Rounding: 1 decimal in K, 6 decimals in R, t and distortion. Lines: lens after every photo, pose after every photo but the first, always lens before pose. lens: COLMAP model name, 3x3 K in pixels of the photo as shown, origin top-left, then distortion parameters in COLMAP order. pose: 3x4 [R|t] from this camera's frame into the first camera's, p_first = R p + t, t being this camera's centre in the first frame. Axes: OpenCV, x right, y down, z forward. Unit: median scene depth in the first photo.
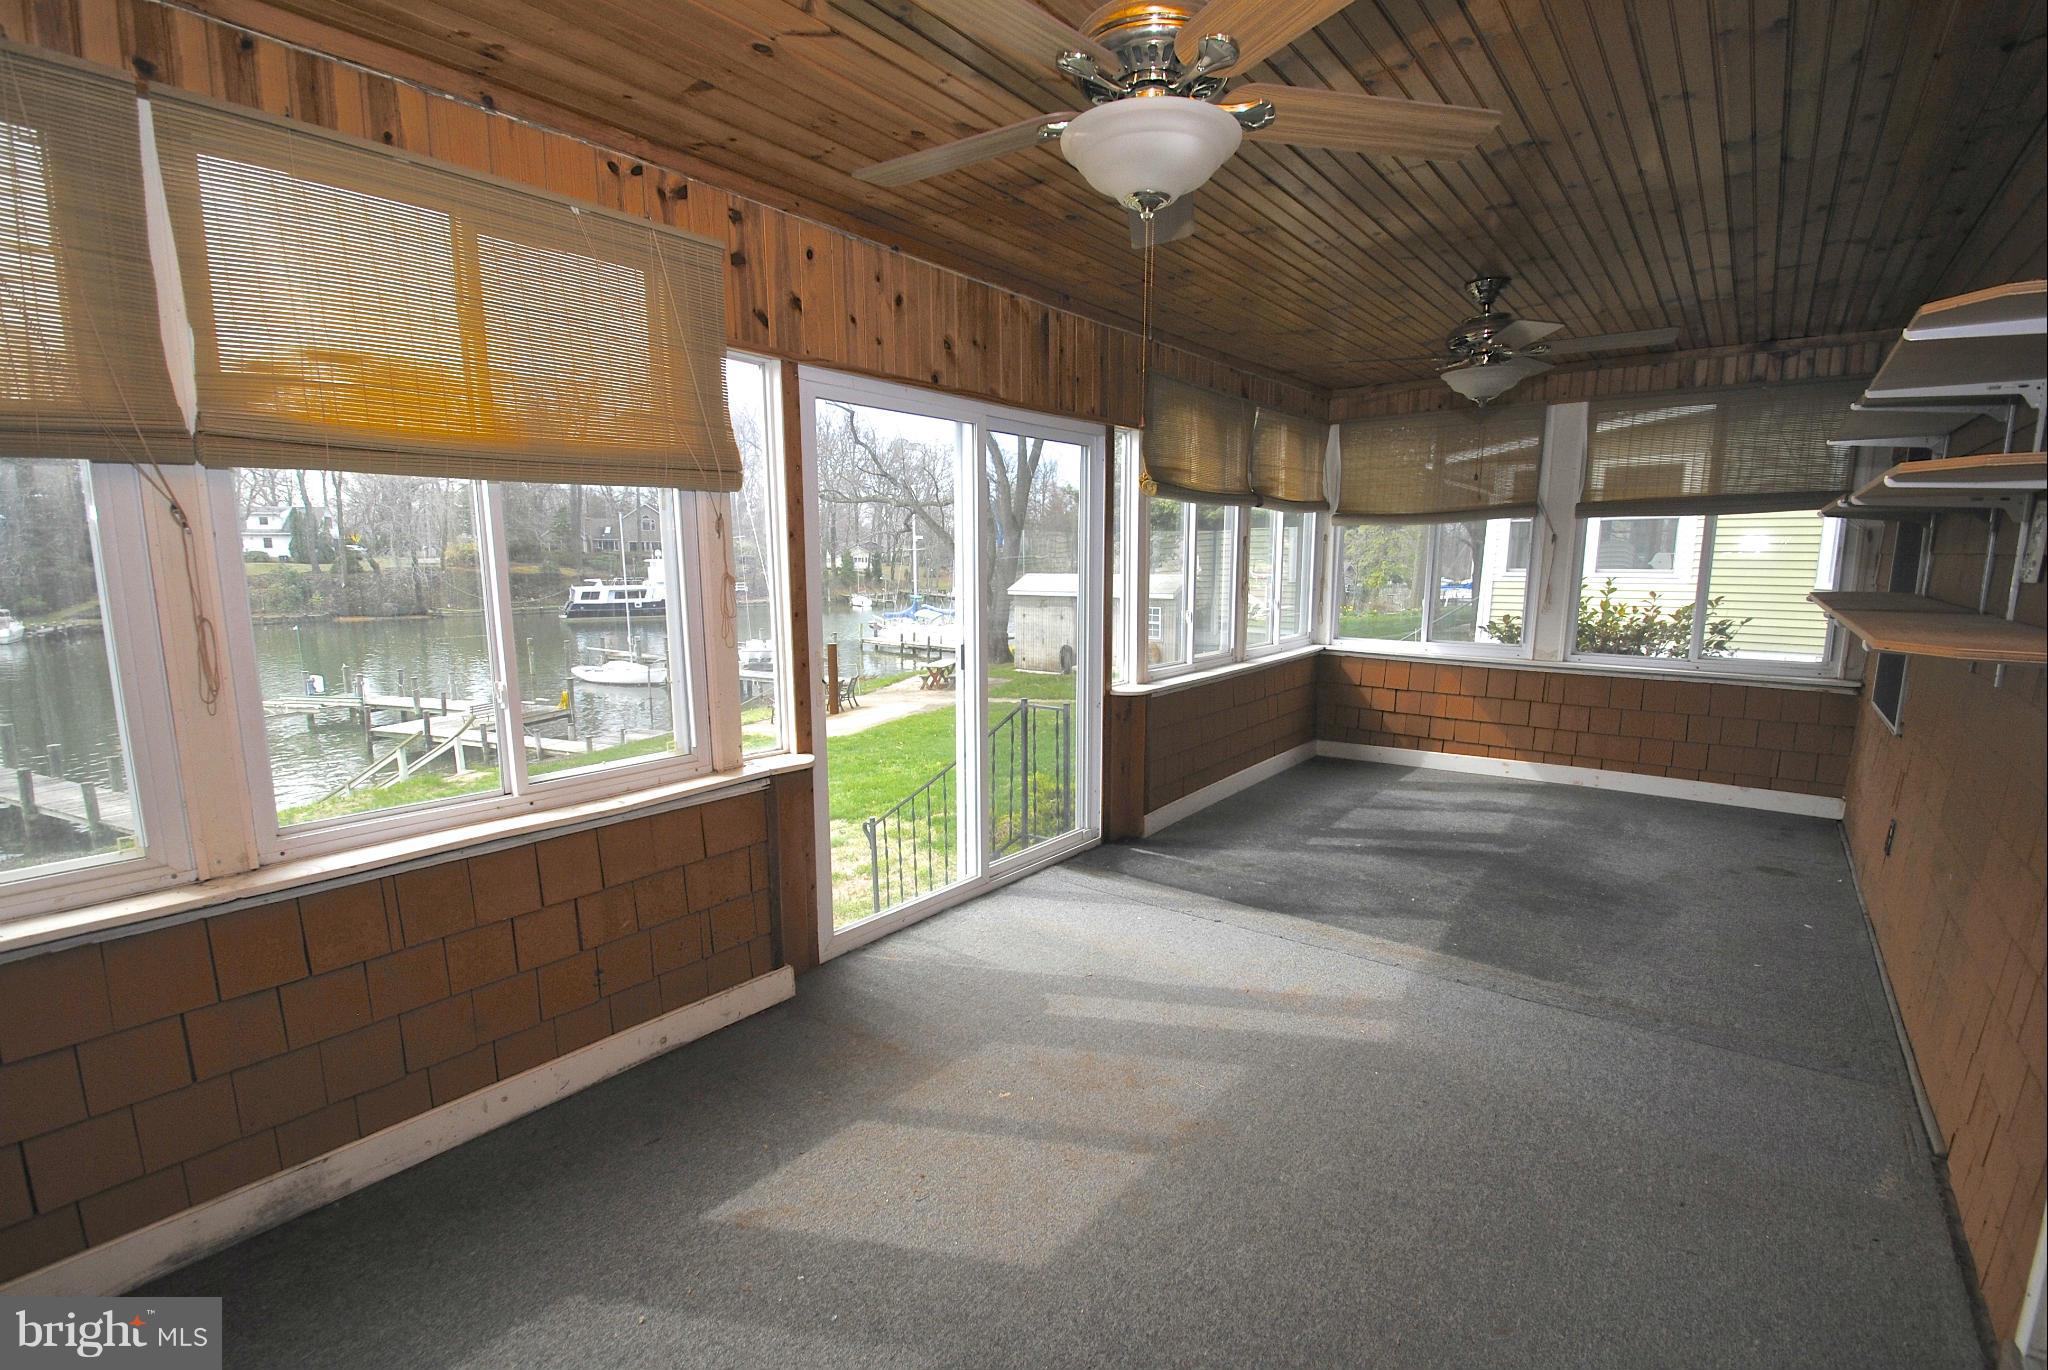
lens RADIAL K [[900.7, 0, 1016.2], [0, 900.7, 696.3], [0, 0, 1]] dist [0.012851, -0.016893]
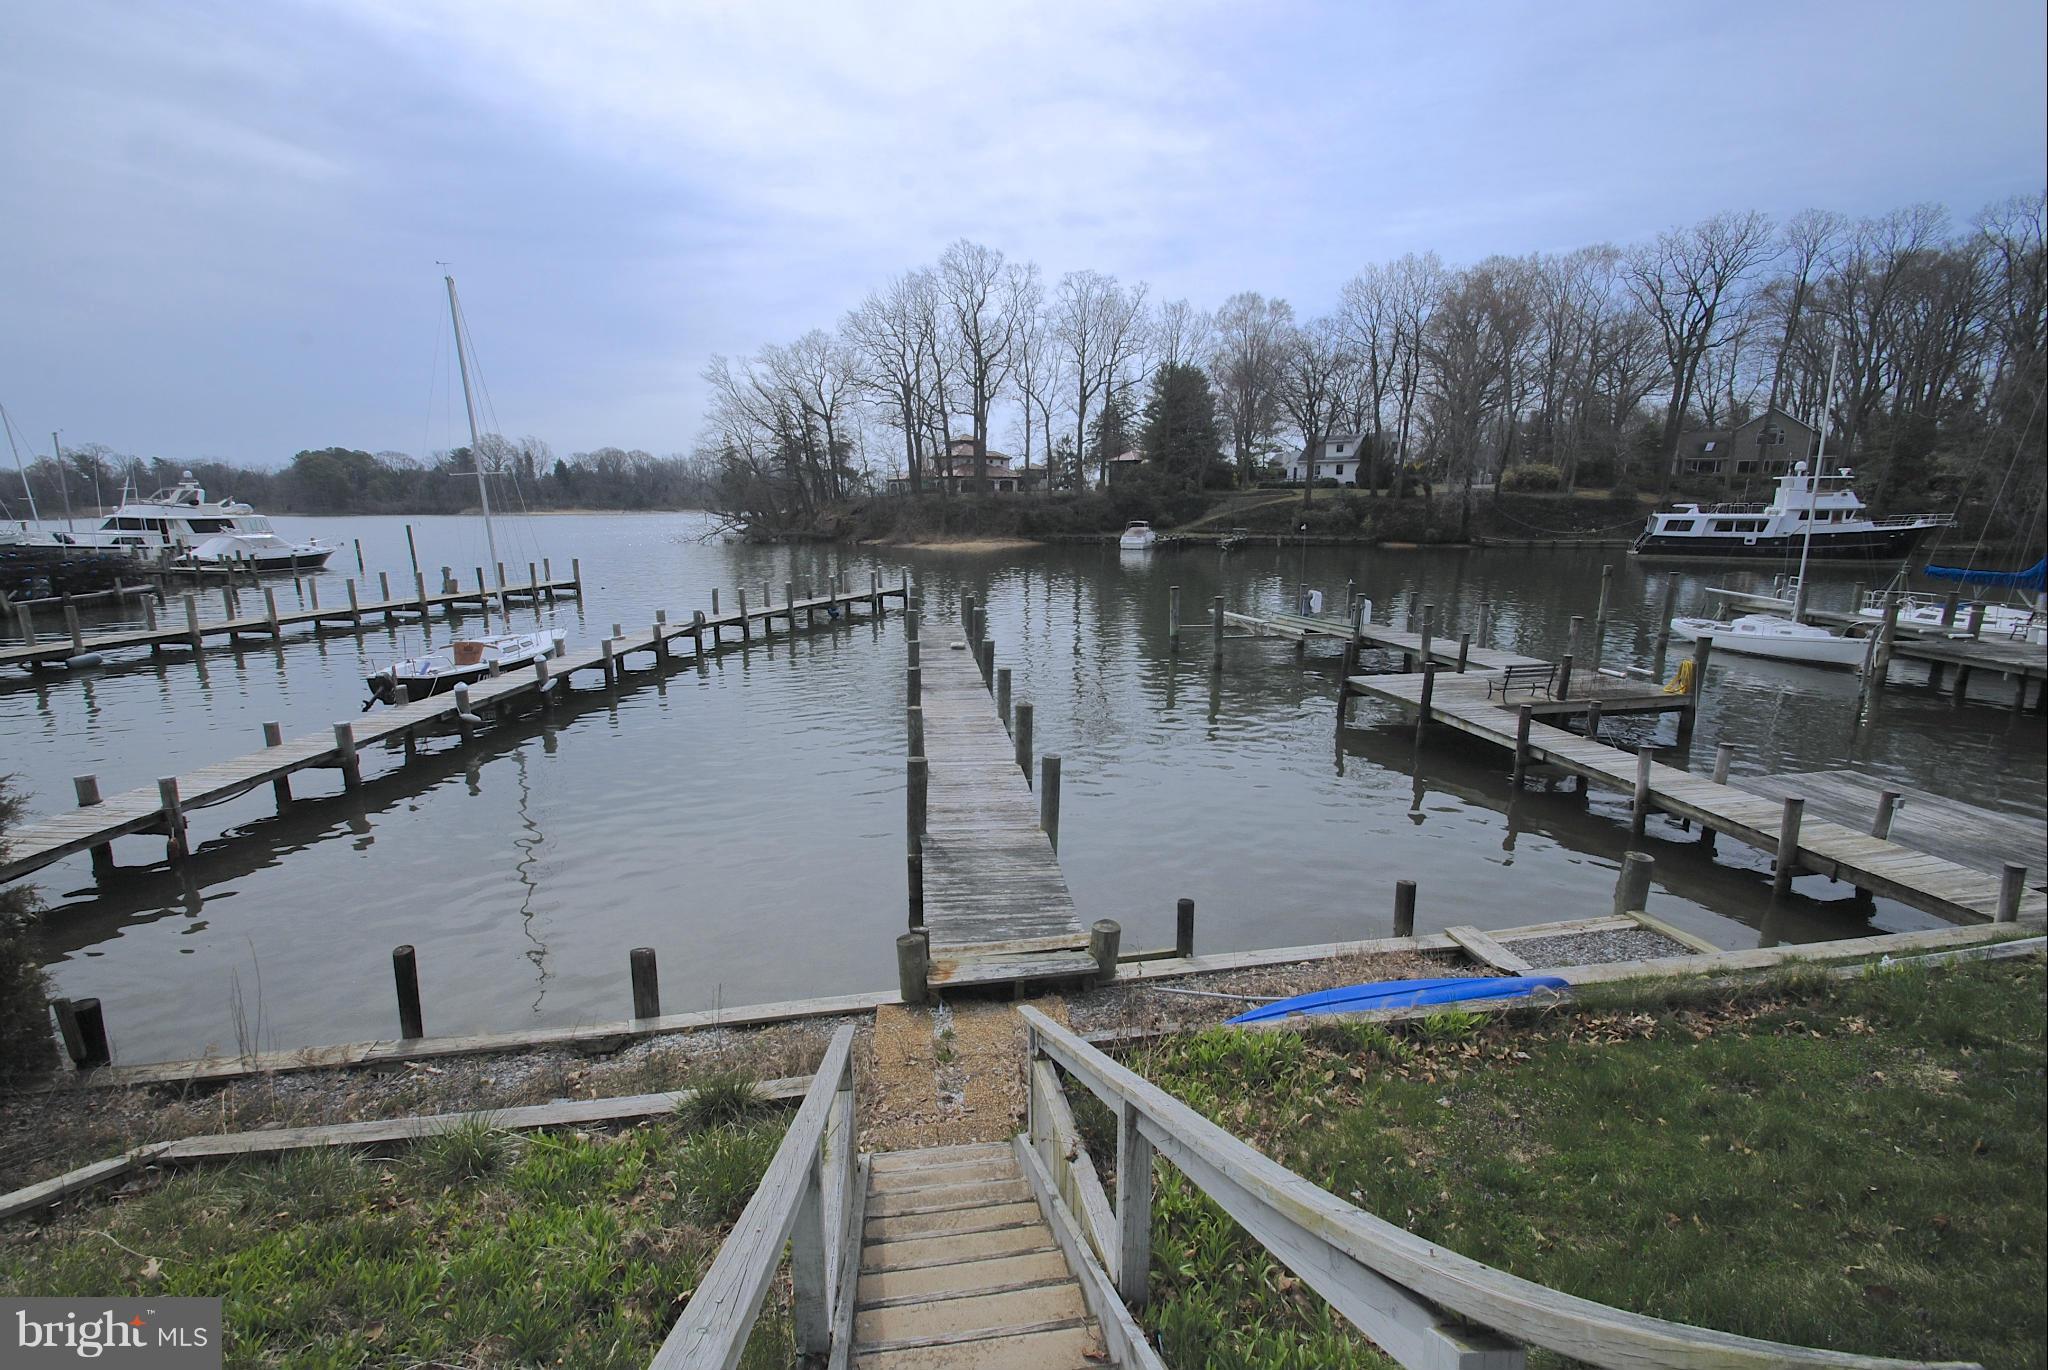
lens RADIAL K [[900.7, 0, 1010.9], [0, 900.7, 692.8], [0, 0, 1]] dist [0.012851, -0.016893]
pose [[0.503274, 0.178724, -0.845443, -0.125619], [-0.130449, 0.982879, 0.130124, -0.001806], [0.854224, 0.044799, 0.517971, 0.199060]]
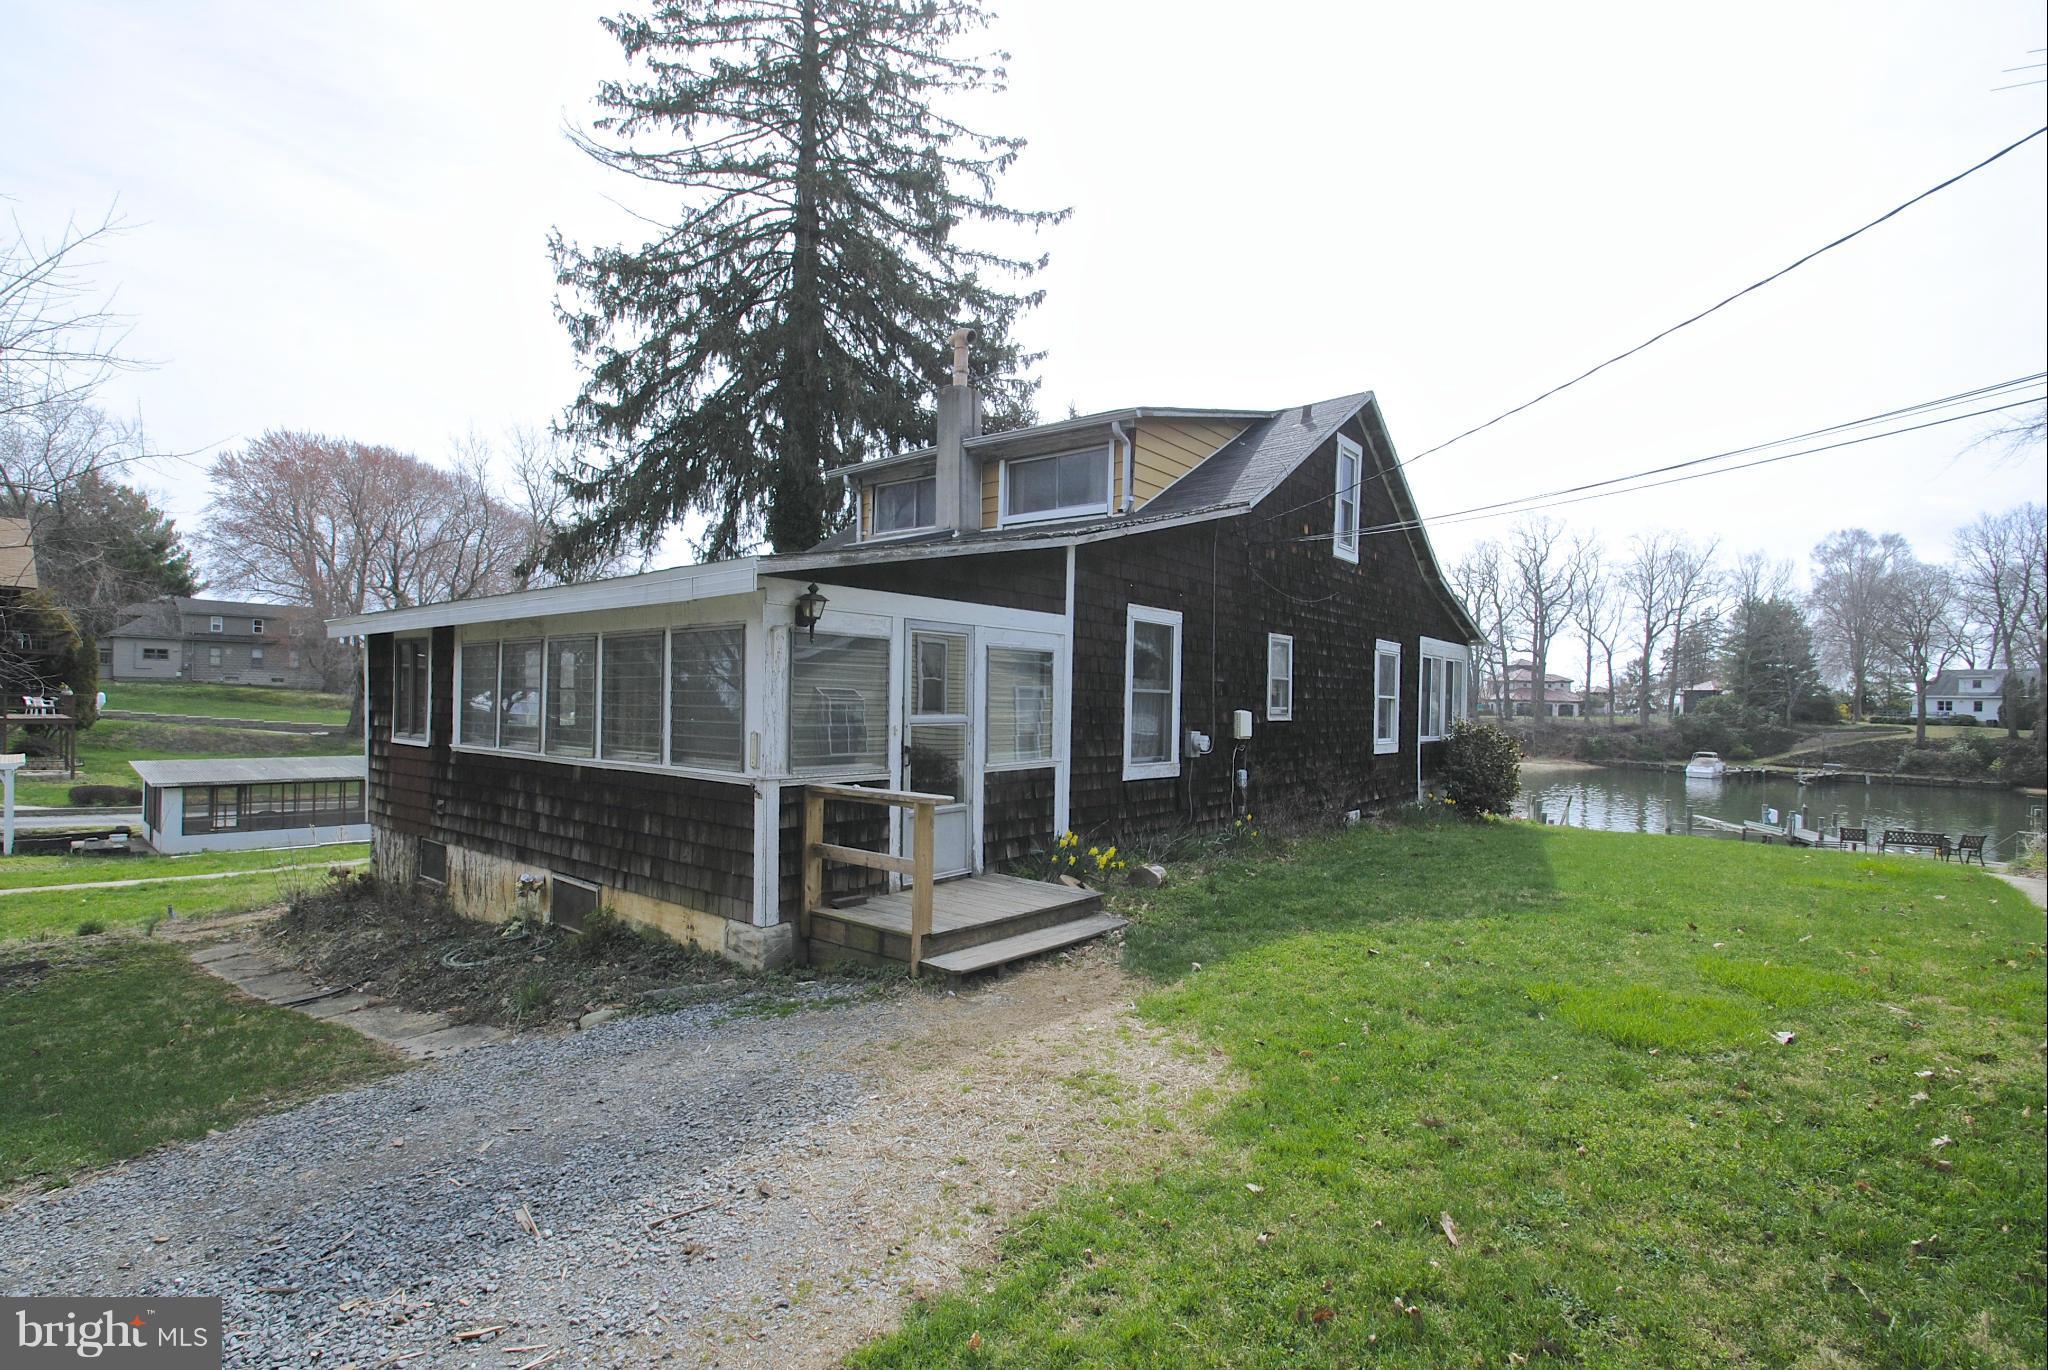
lens RADIAL K [[929.1, 0, 958.0], [0, 929.1, 705.4], [0, 0, 1]] dist [-0.035680, -0.002558]
pose [[-0.066121, 0.006845, -0.997788, 0.265931], [-0.176730, 0.984086, 0.018463, 0.006472], [0.982036, 0.177560, -0.063859, -0.022910]]
